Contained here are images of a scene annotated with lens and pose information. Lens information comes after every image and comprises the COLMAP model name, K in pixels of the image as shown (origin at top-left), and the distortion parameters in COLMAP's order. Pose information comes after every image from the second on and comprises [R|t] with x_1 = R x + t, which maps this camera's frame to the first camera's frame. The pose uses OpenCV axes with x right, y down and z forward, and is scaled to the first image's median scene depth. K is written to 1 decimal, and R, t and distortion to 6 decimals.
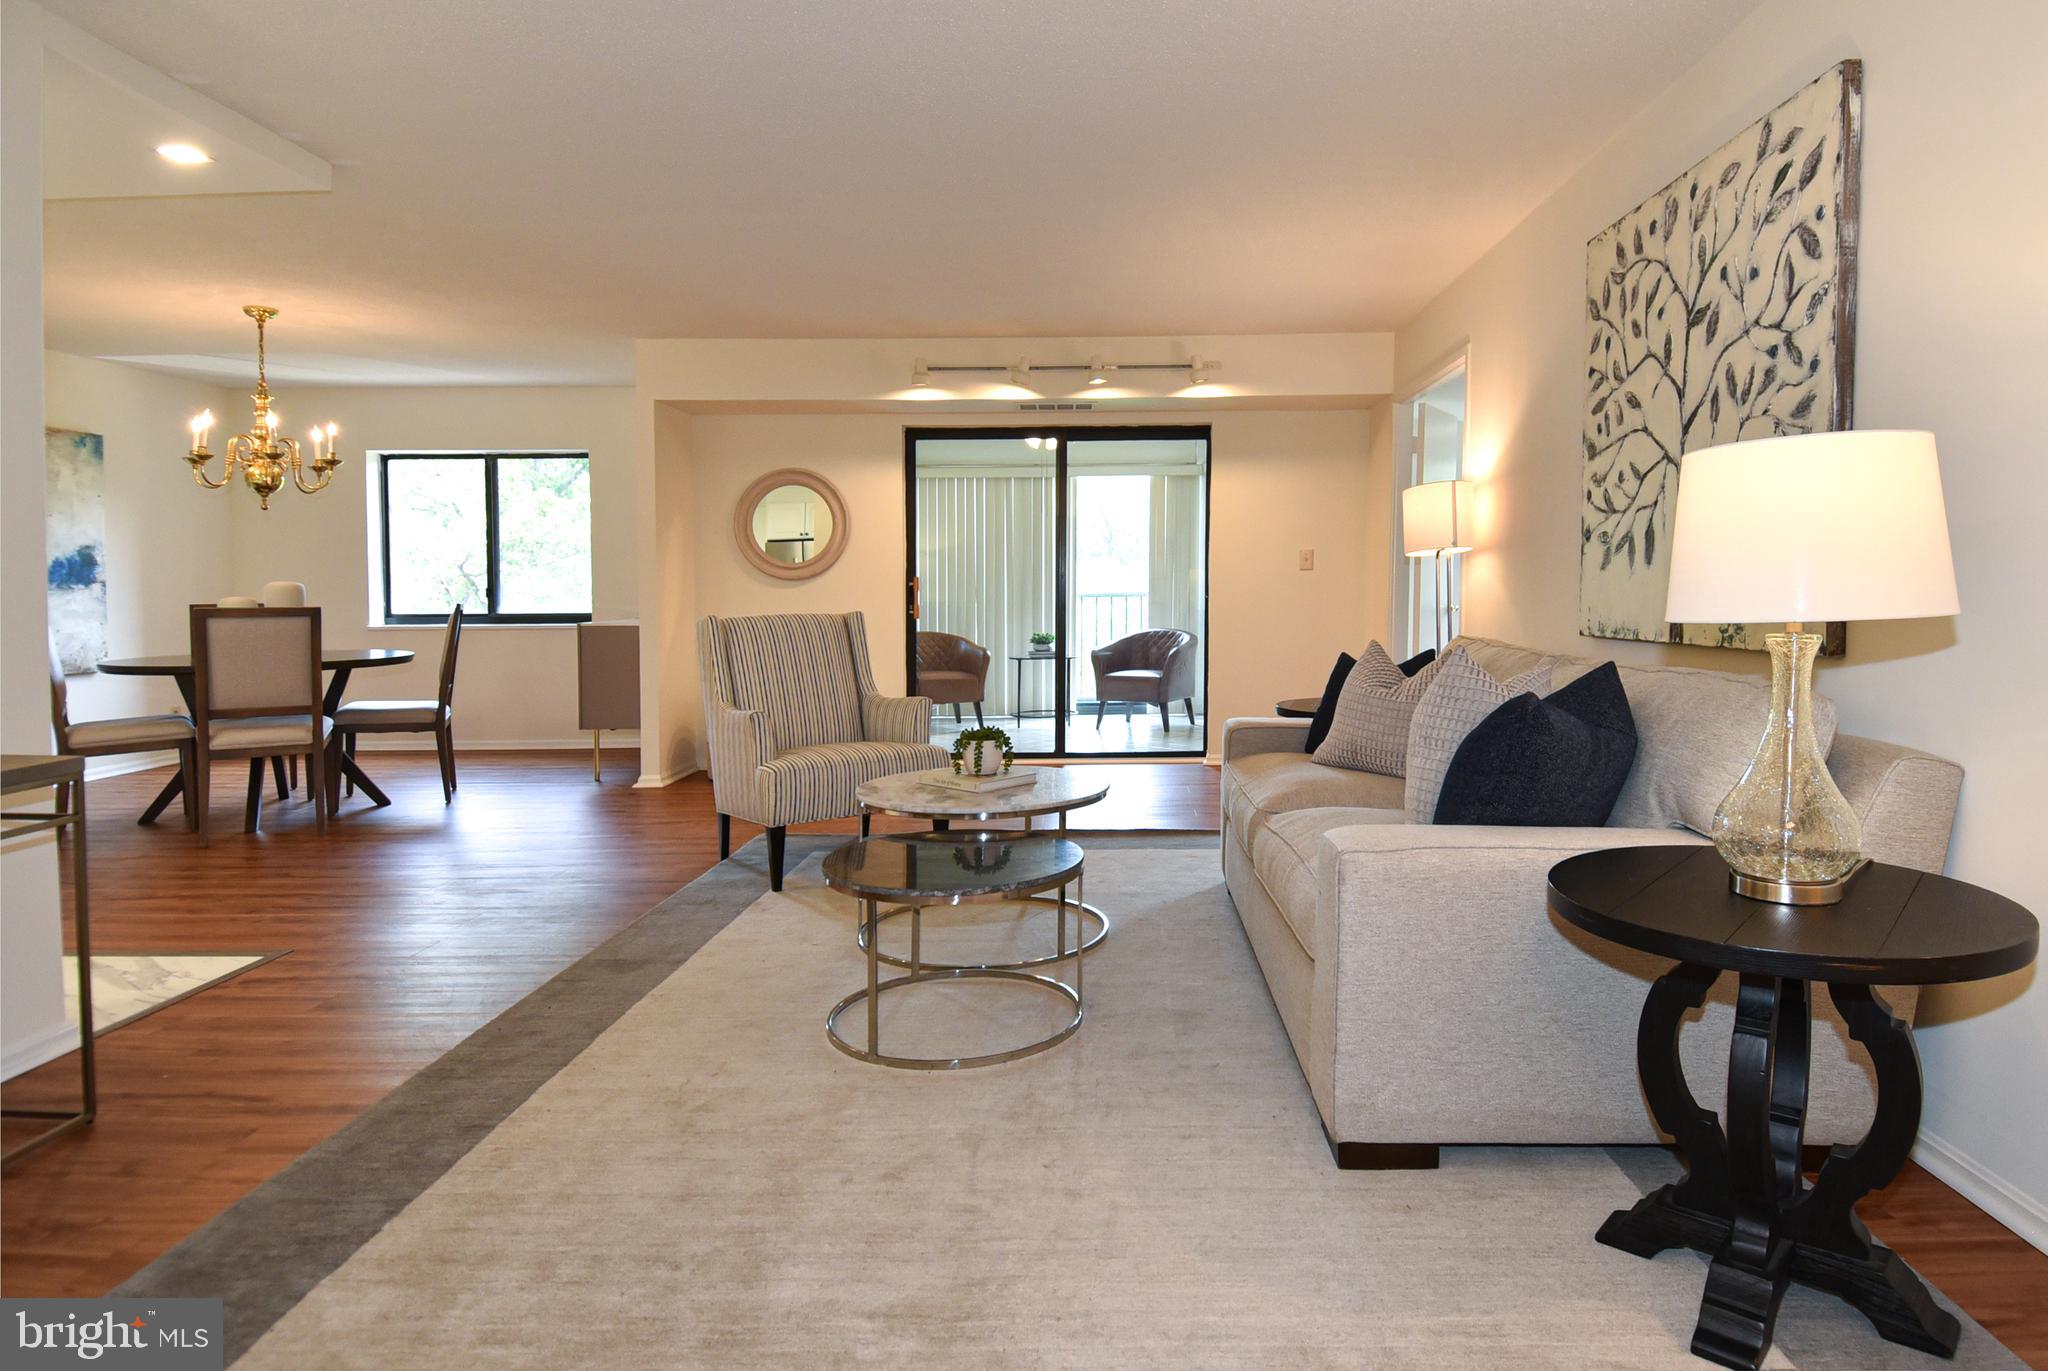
lens RADIAL K [[1118.5, 0, 1115.0], [0, 1118.5, 659.3], [0, 0, 1]] dist [0.038809, -0.031108]
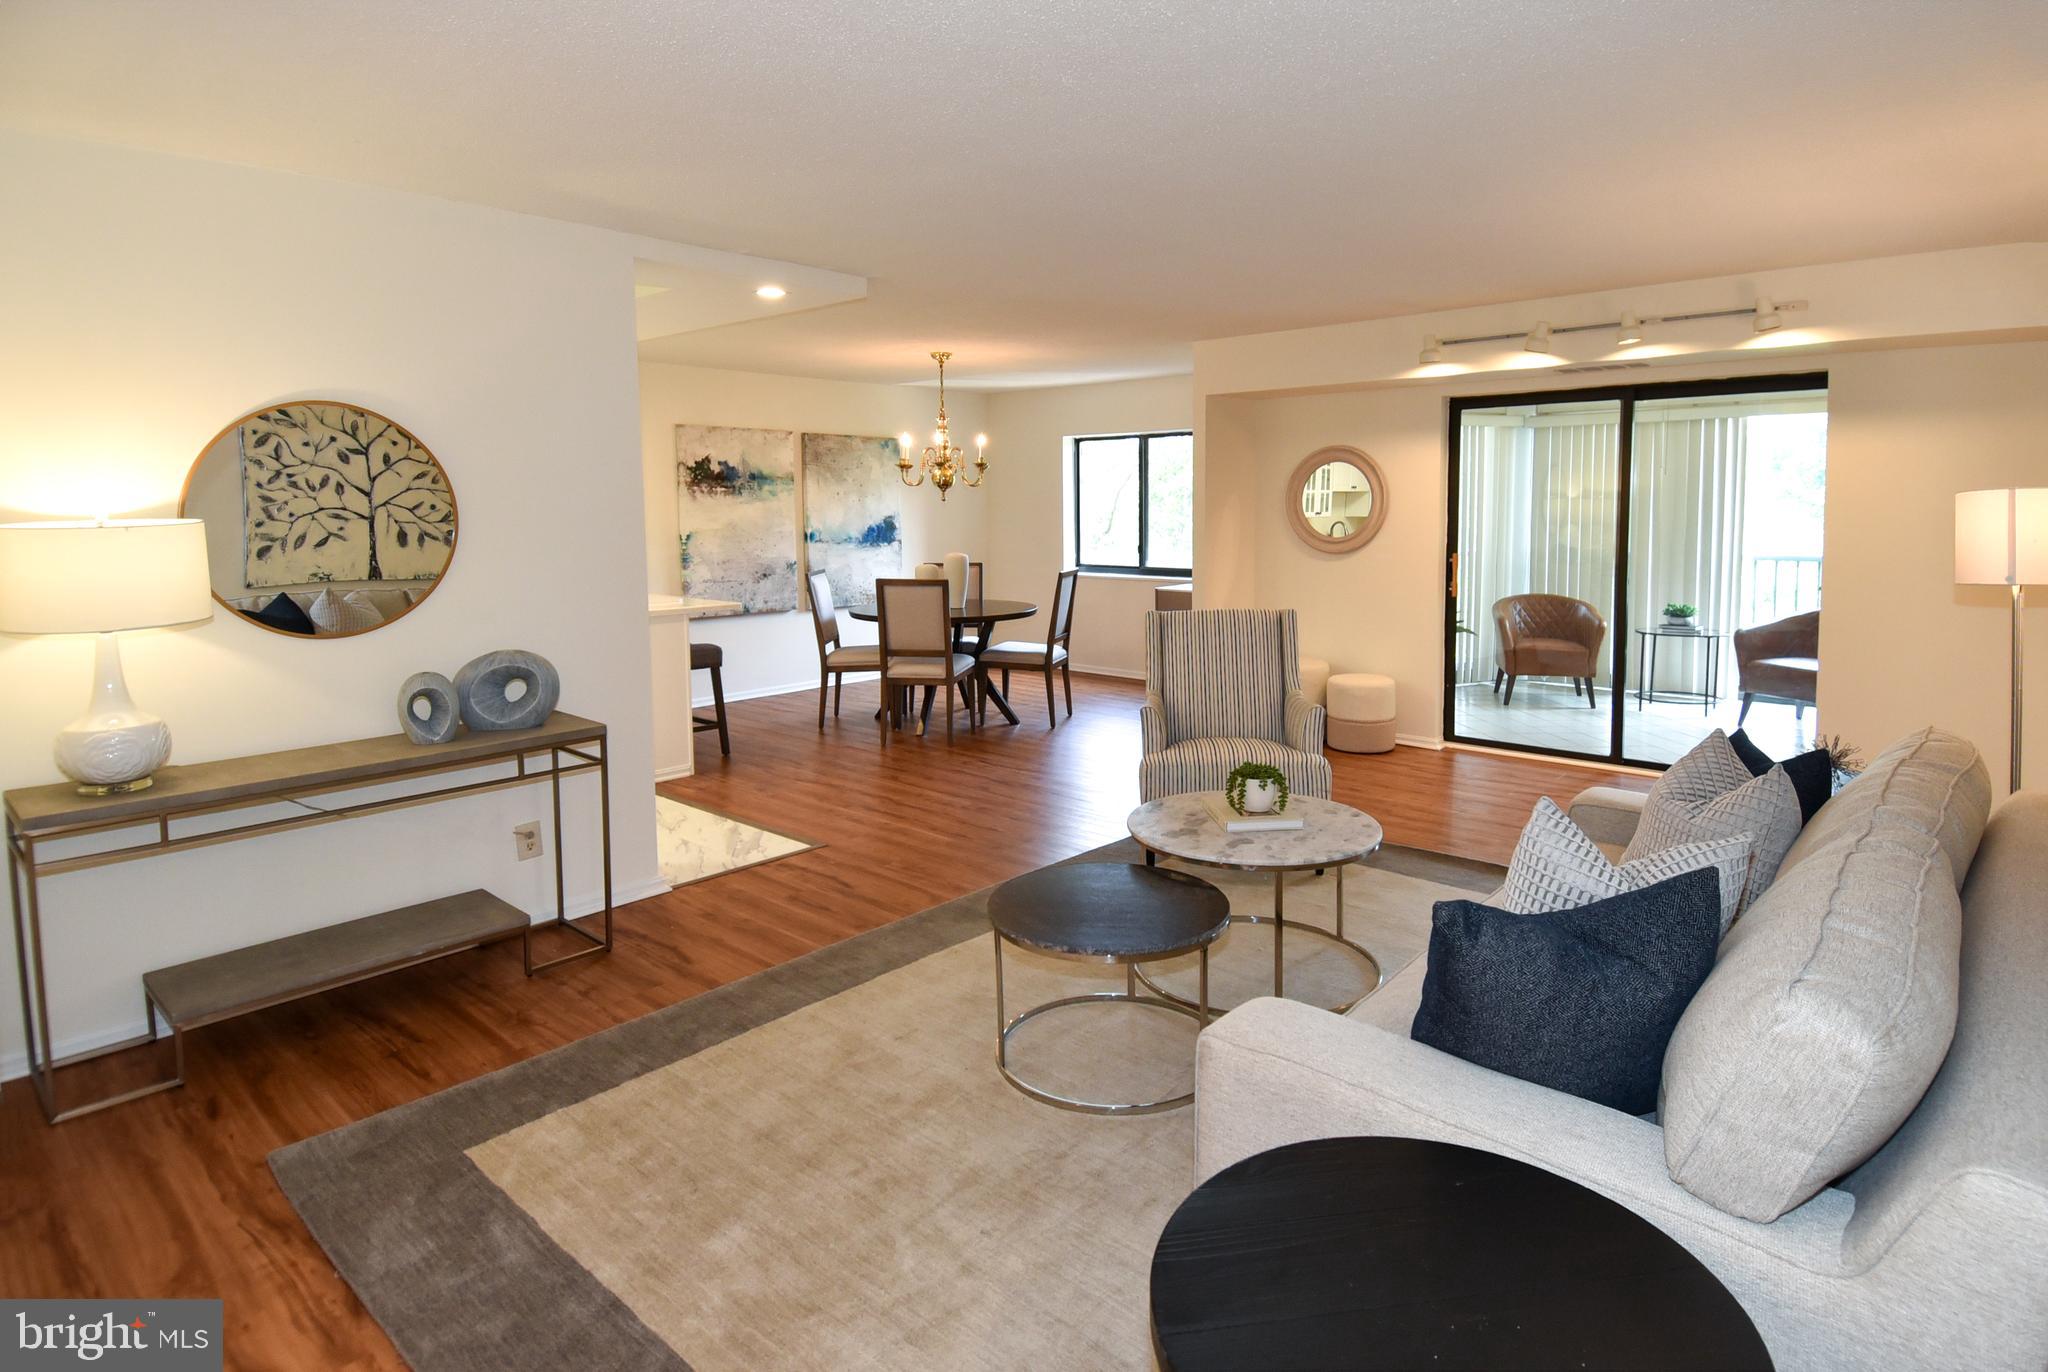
lens RADIAL K [[1118.5, 0, 1105.8], [0, 1118.5, 581.0], [0, 0, 1]] dist [0.038809, -0.031108]
pose [[0.764652, 0.049020, -0.642576, 0.419063], [-0.043611, 0.998753, 0.024294, -0.120352], [0.642966, 0.009447, 0.765836, 0.152703]]
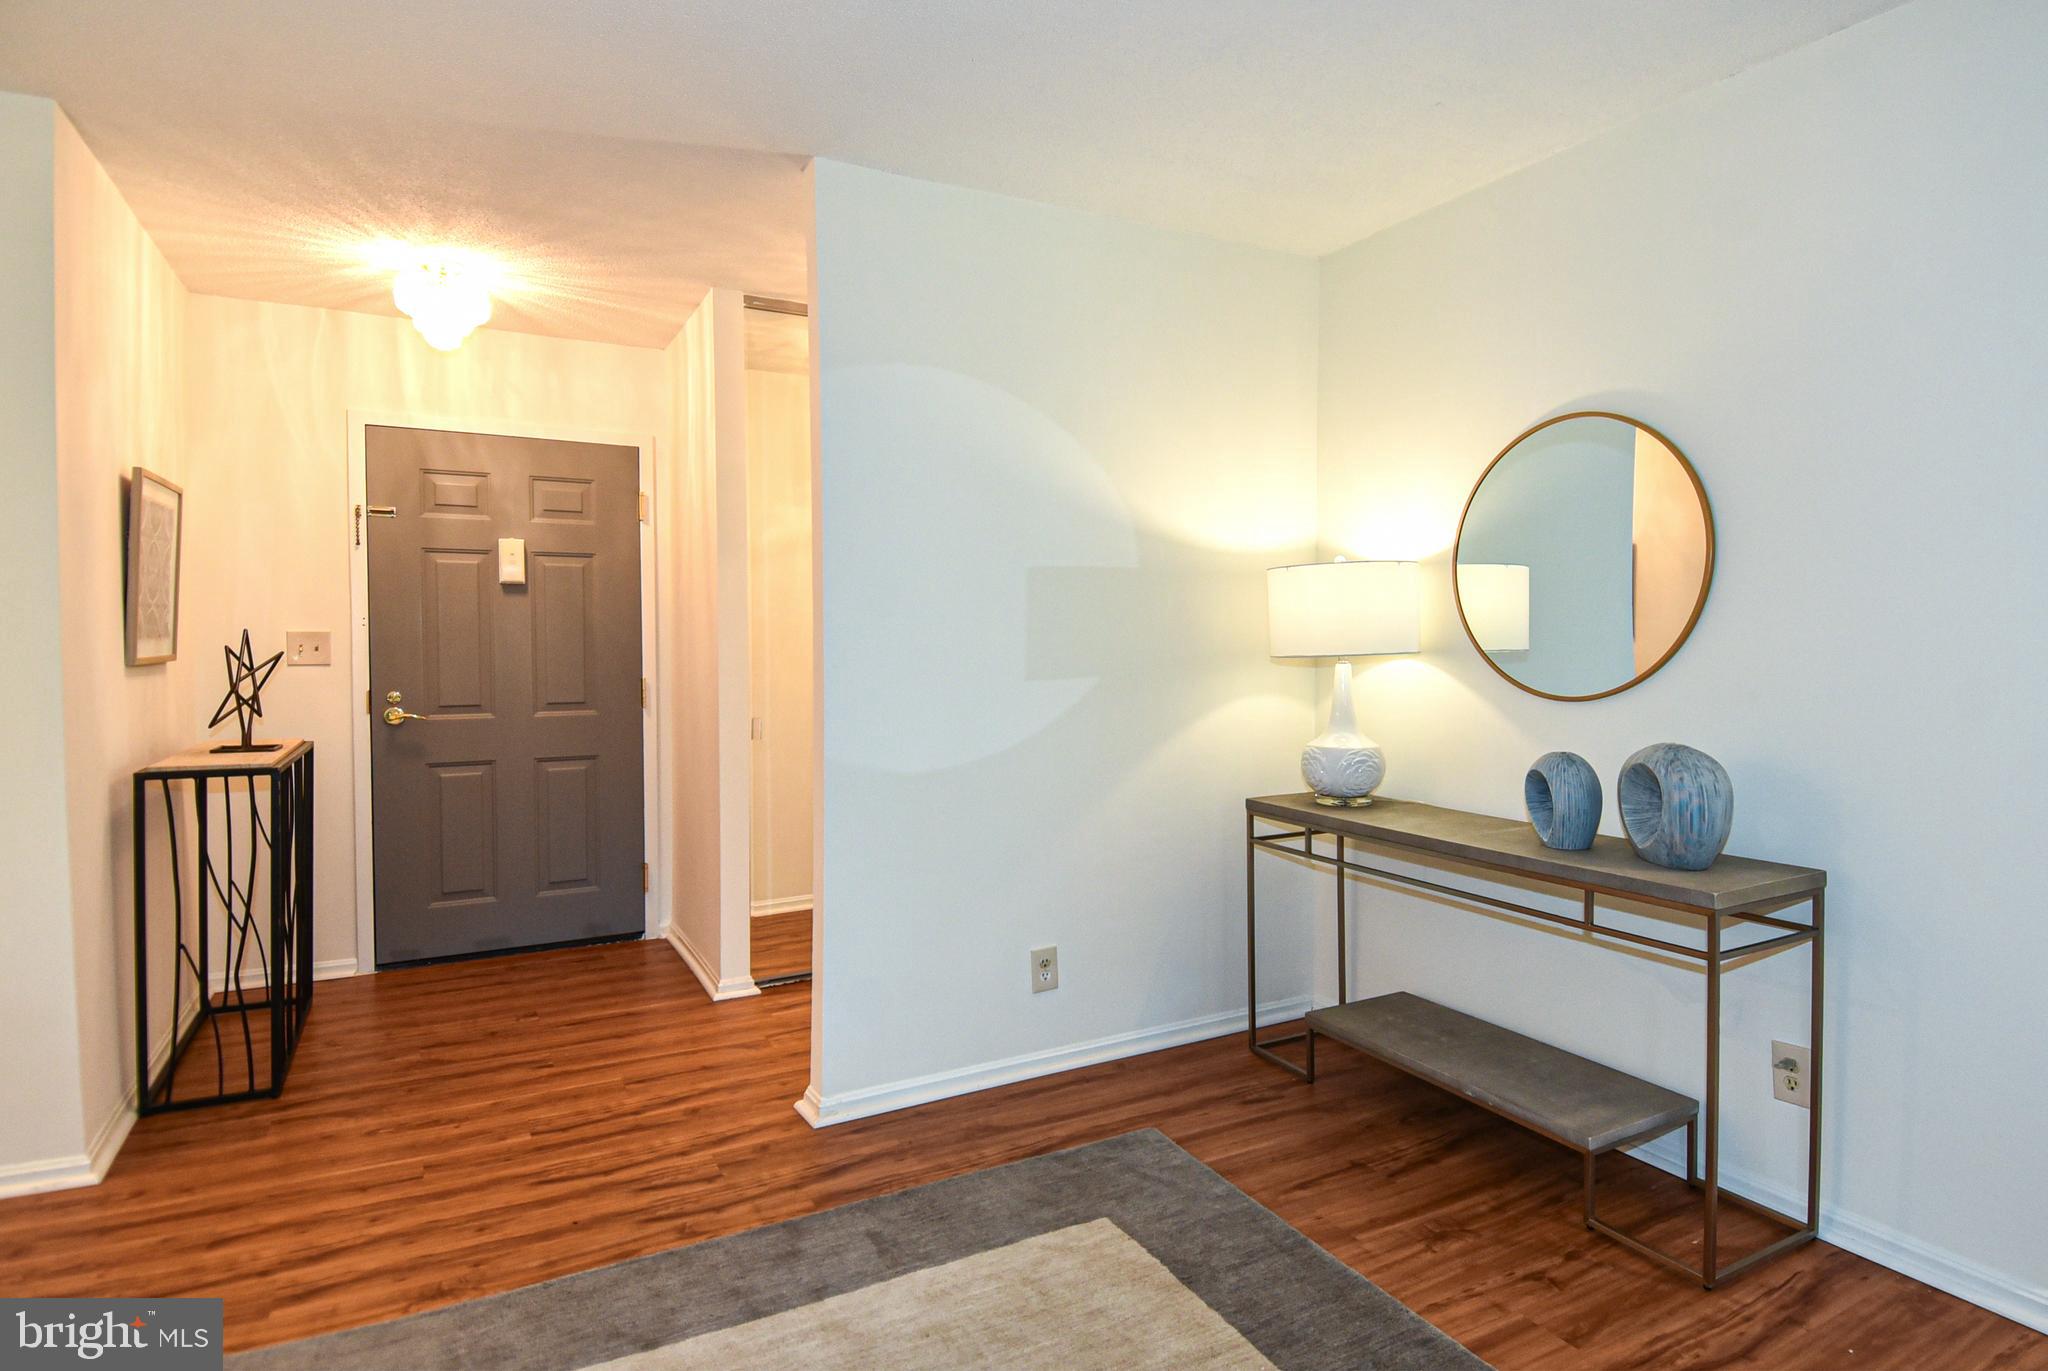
lens RADIAL K [[1118.5, 0, 1049.1], [0, 1118.5, 665.4], [0, 0, 1]] dist [0.038809, -0.031108]
pose [[-0.884352, 0.027277, -0.466023, -0.008646], [-0.017395, 0.995673, 0.091288, -0.112021], [0.466496, 0.088838, -0.880051, 1.002967]]
